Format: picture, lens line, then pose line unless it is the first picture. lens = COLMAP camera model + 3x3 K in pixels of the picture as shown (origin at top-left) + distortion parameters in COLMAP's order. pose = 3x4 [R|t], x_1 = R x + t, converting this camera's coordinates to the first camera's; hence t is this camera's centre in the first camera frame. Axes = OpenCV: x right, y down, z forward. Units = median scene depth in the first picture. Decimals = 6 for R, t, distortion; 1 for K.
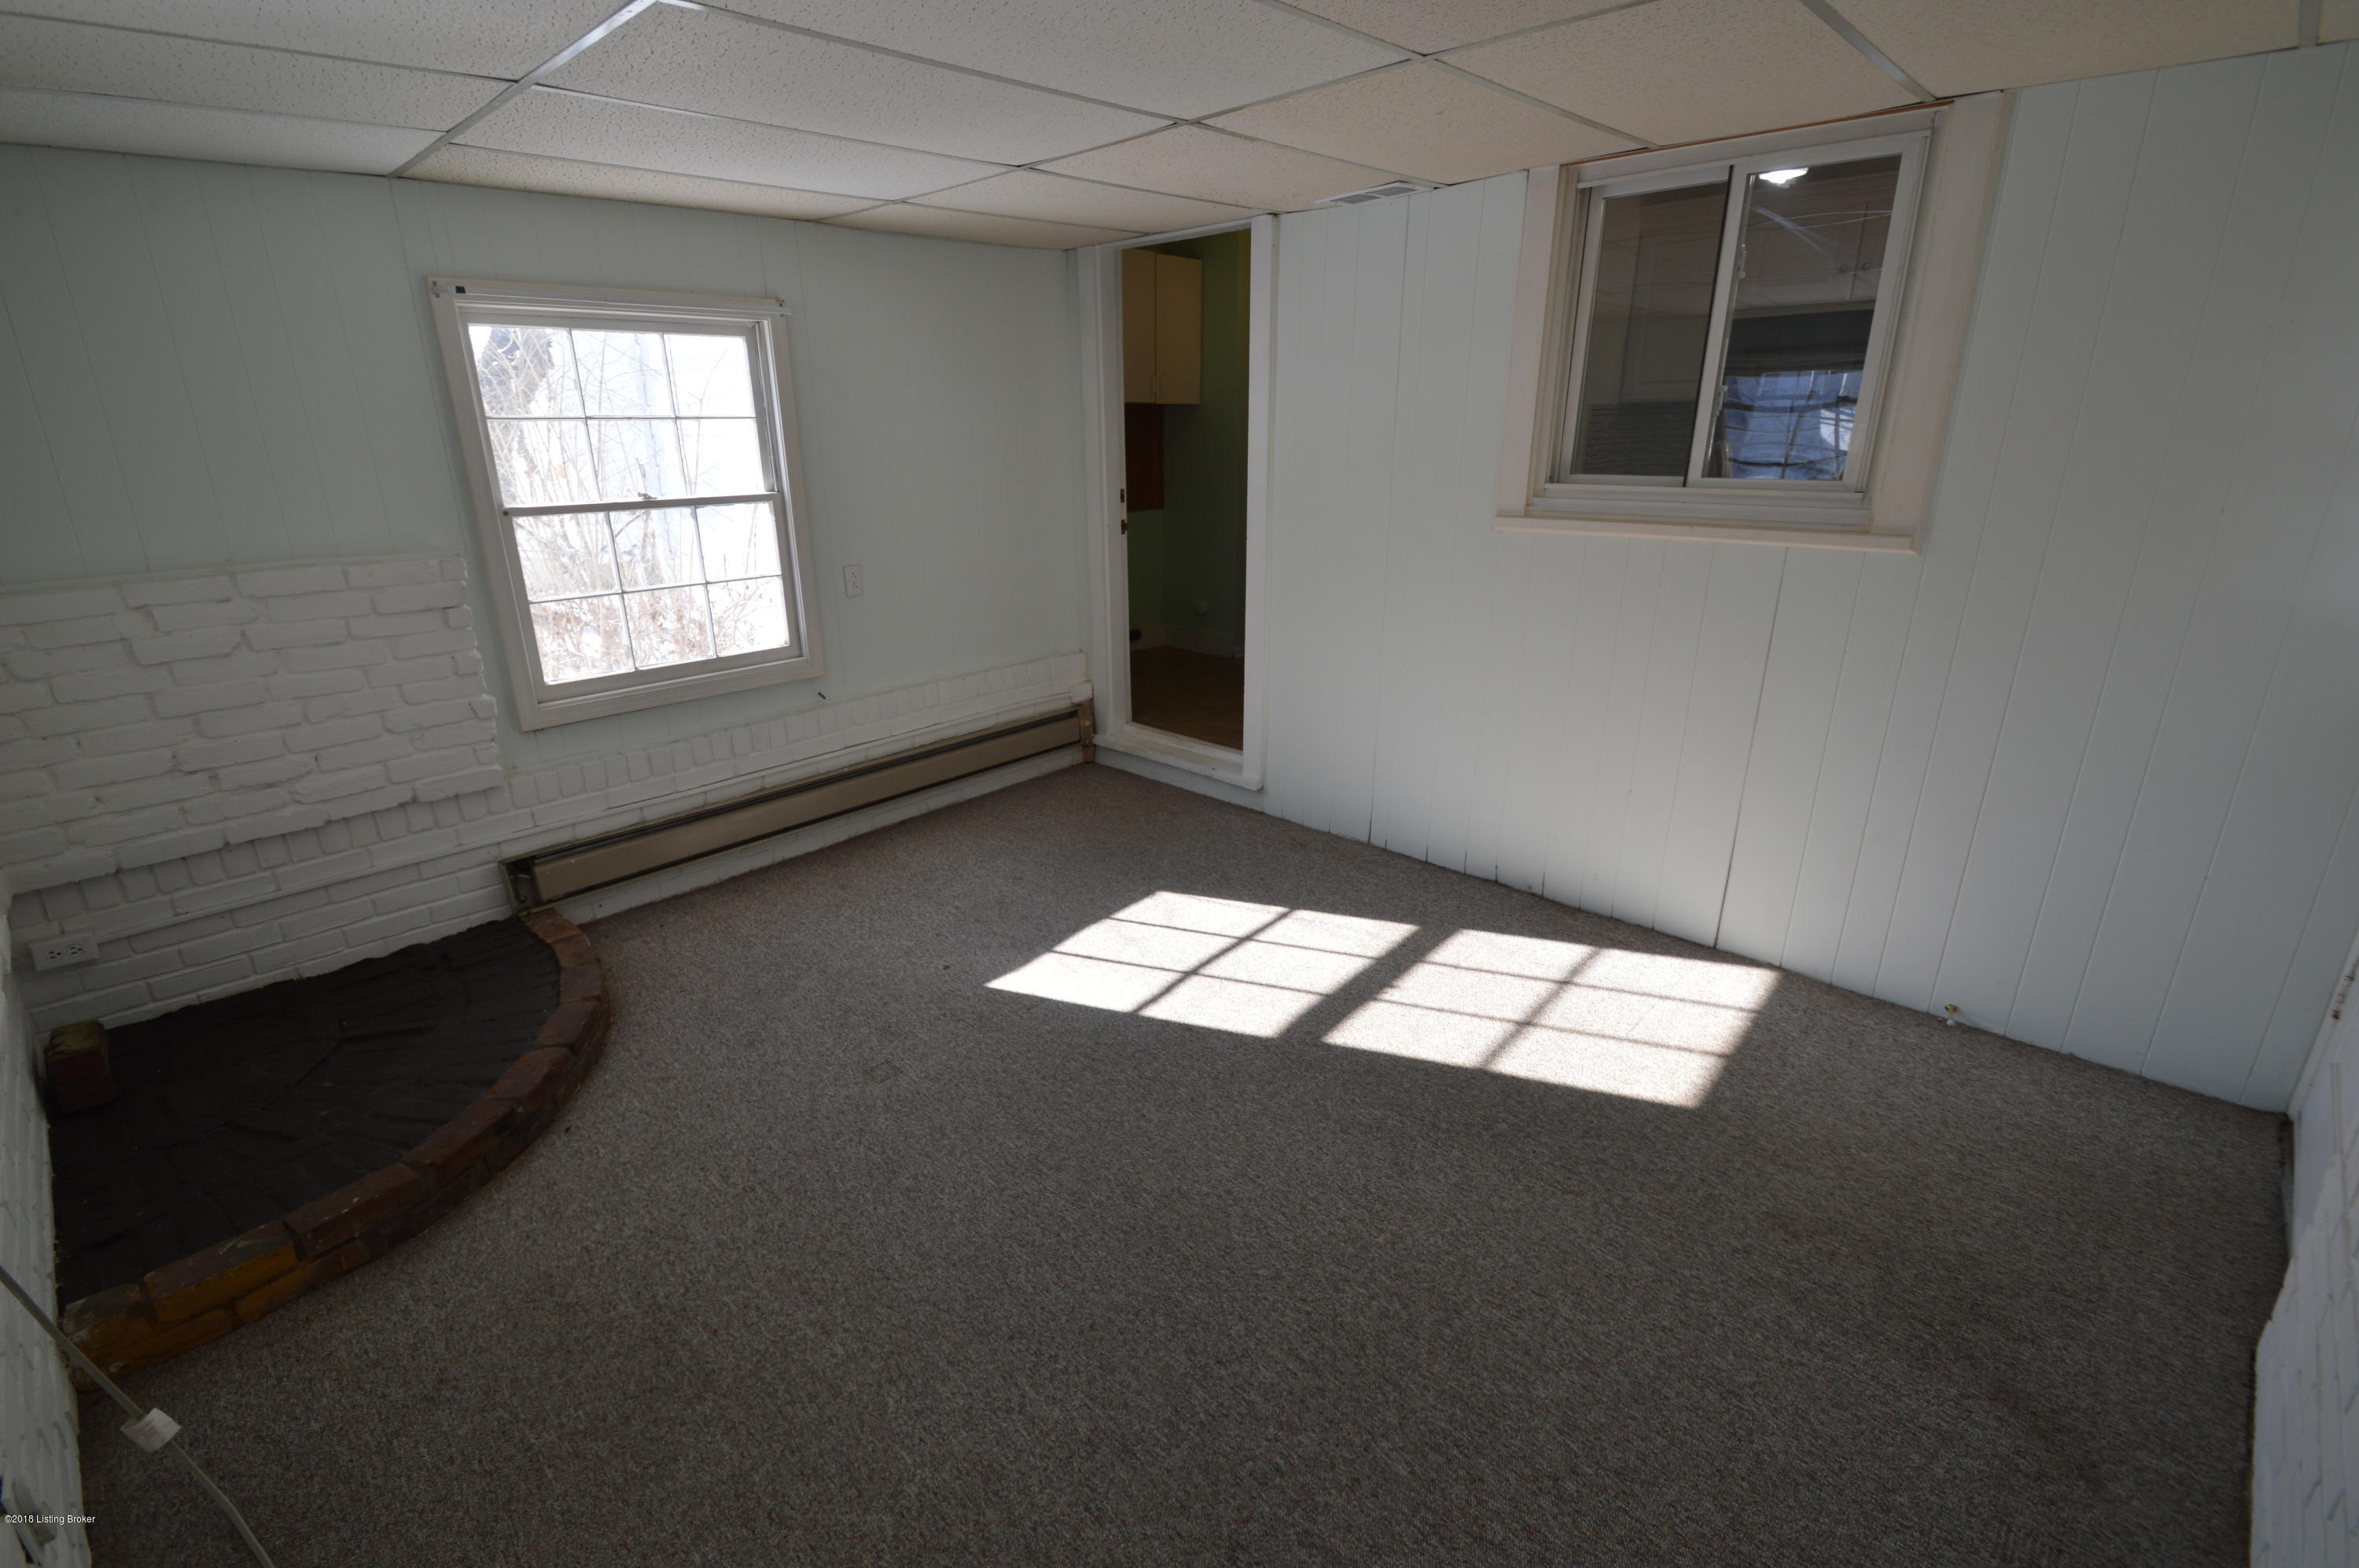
lens RADIAL K [[1047.8, 0, 1168.2], [0, 1047.8, 789.5], [0, 0, 1]] dist [0.002734, -0.011194]
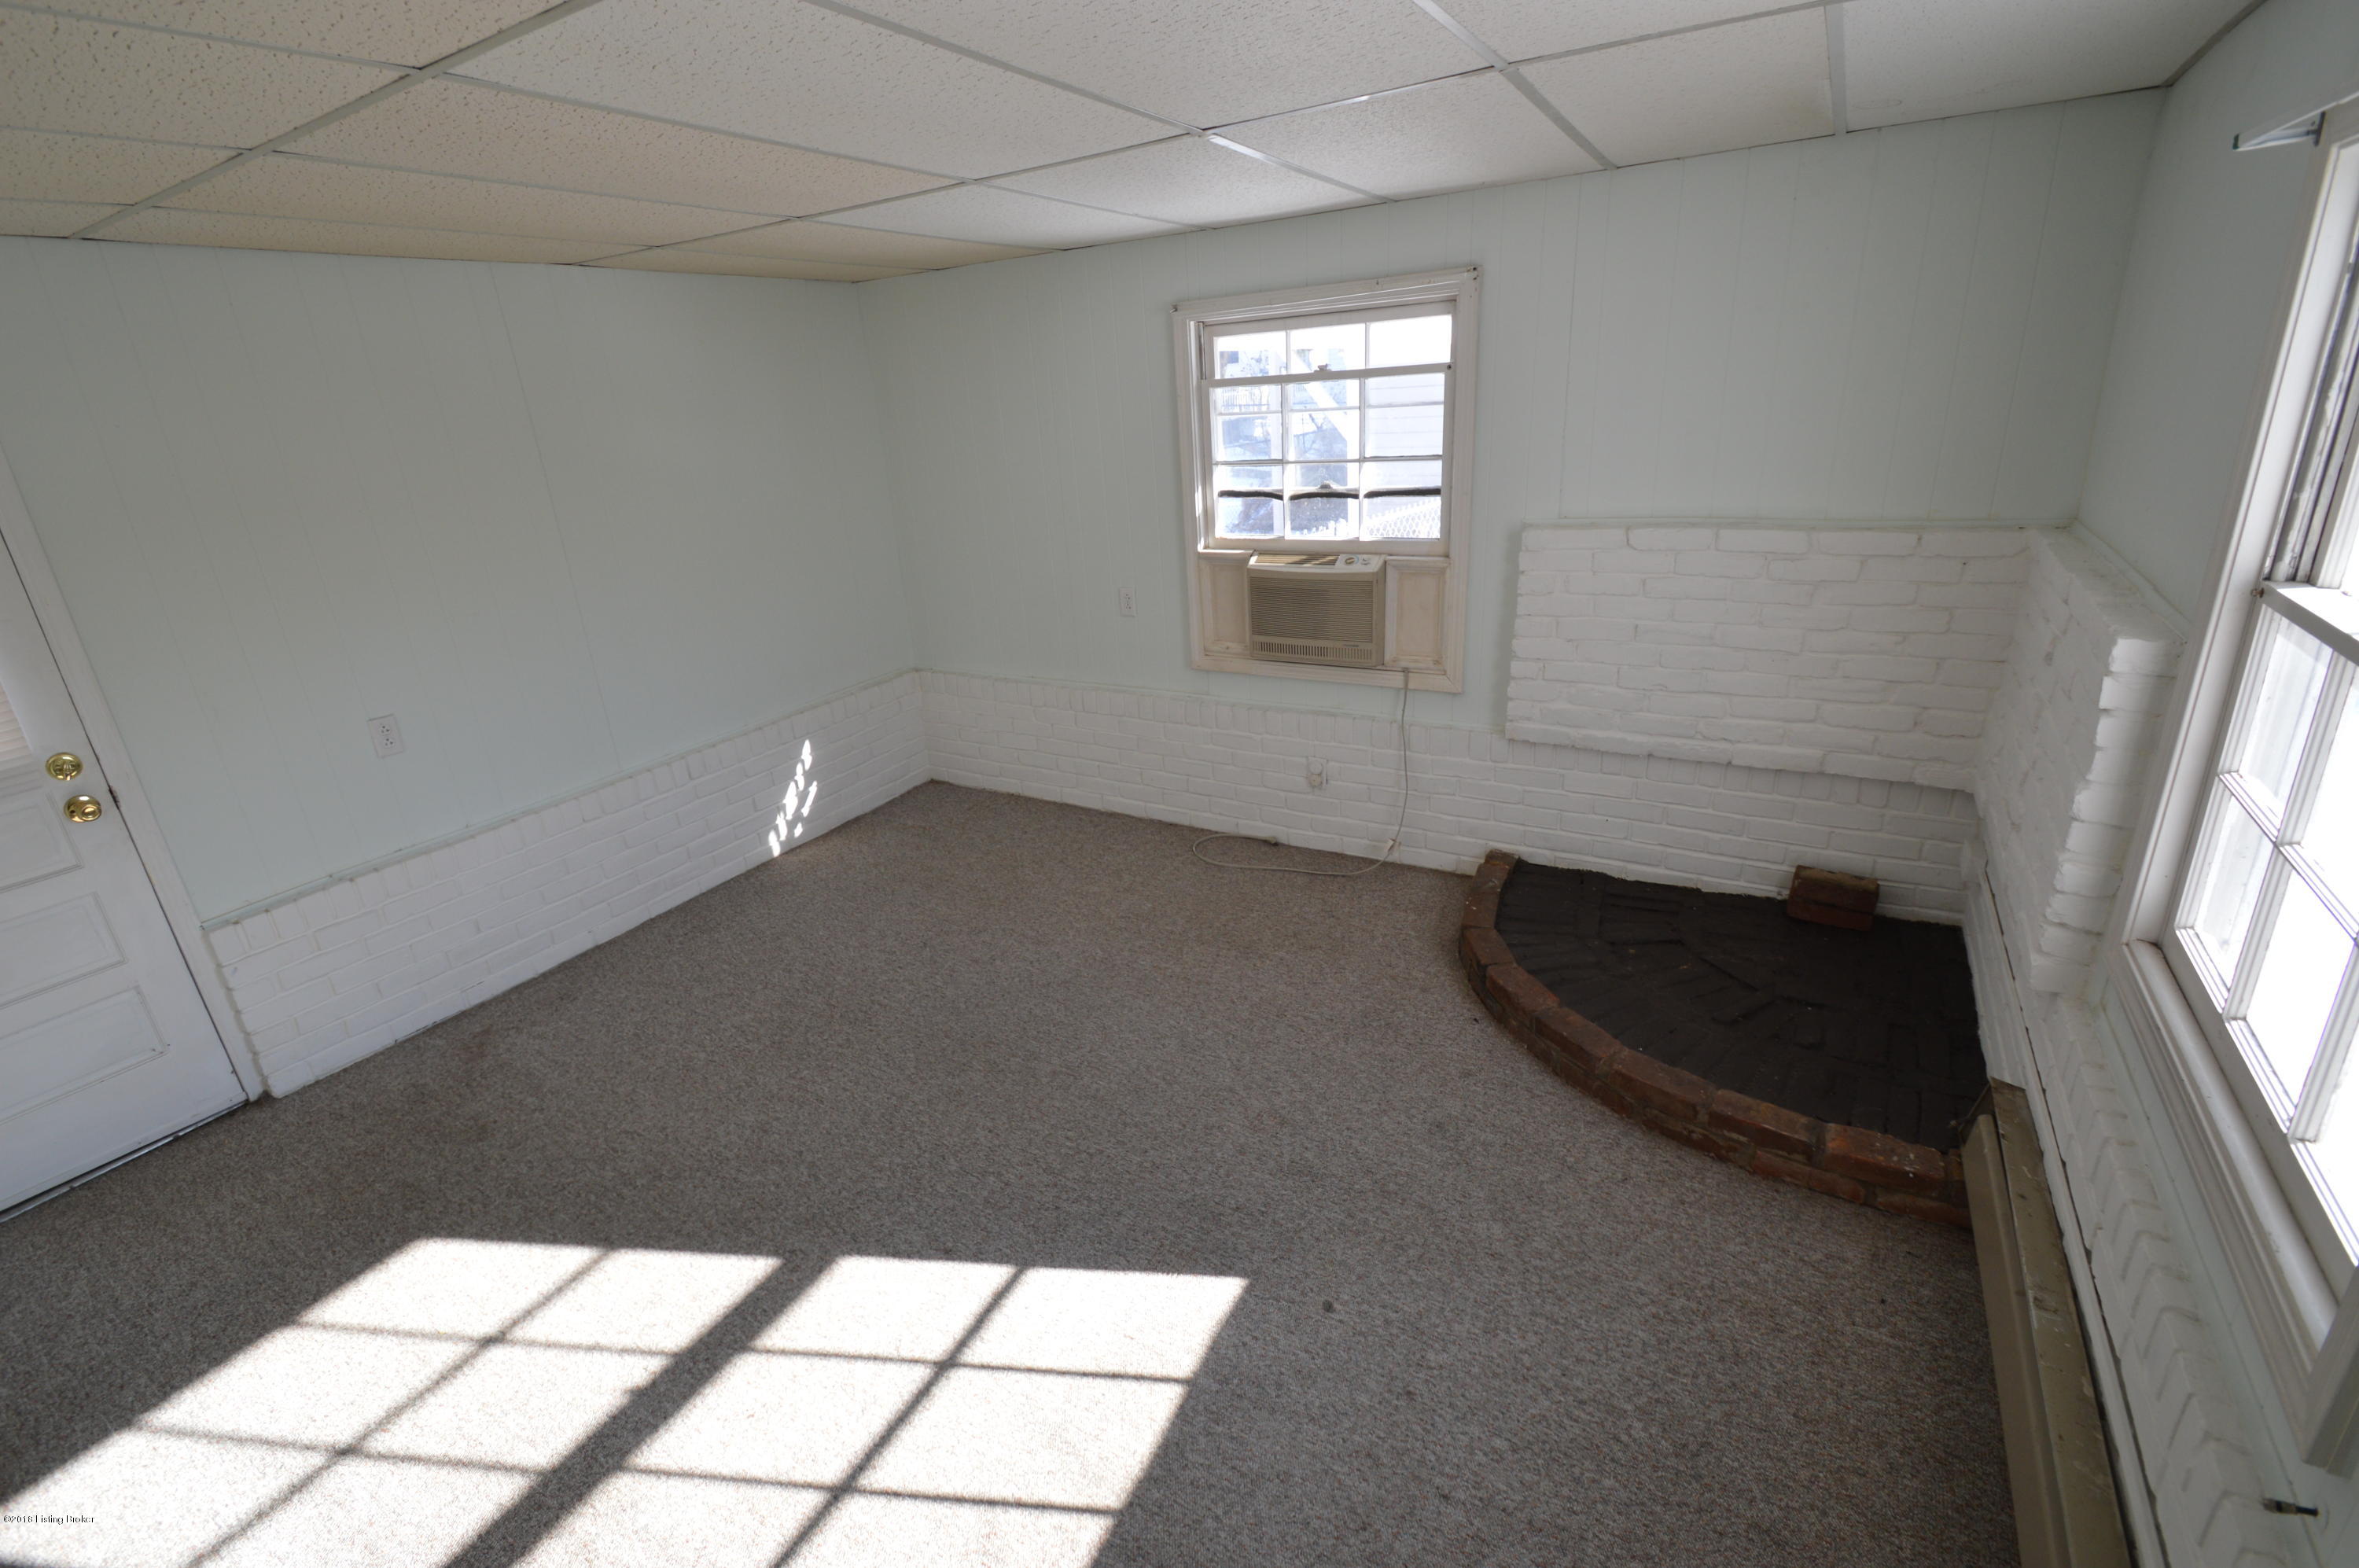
lens RADIAL K [[1047.8, 0, 1168.2], [0, 1047.8, 789.5], [0, 0, 1]] dist [0.002734, -0.011194]
pose [[-0.972239, 0.152309, -0.177632, -0.054946], [0.002373, 0.765523, 0.643404, -0.550658], [0.233977, 0.625121, -0.744633, 1.411130]]
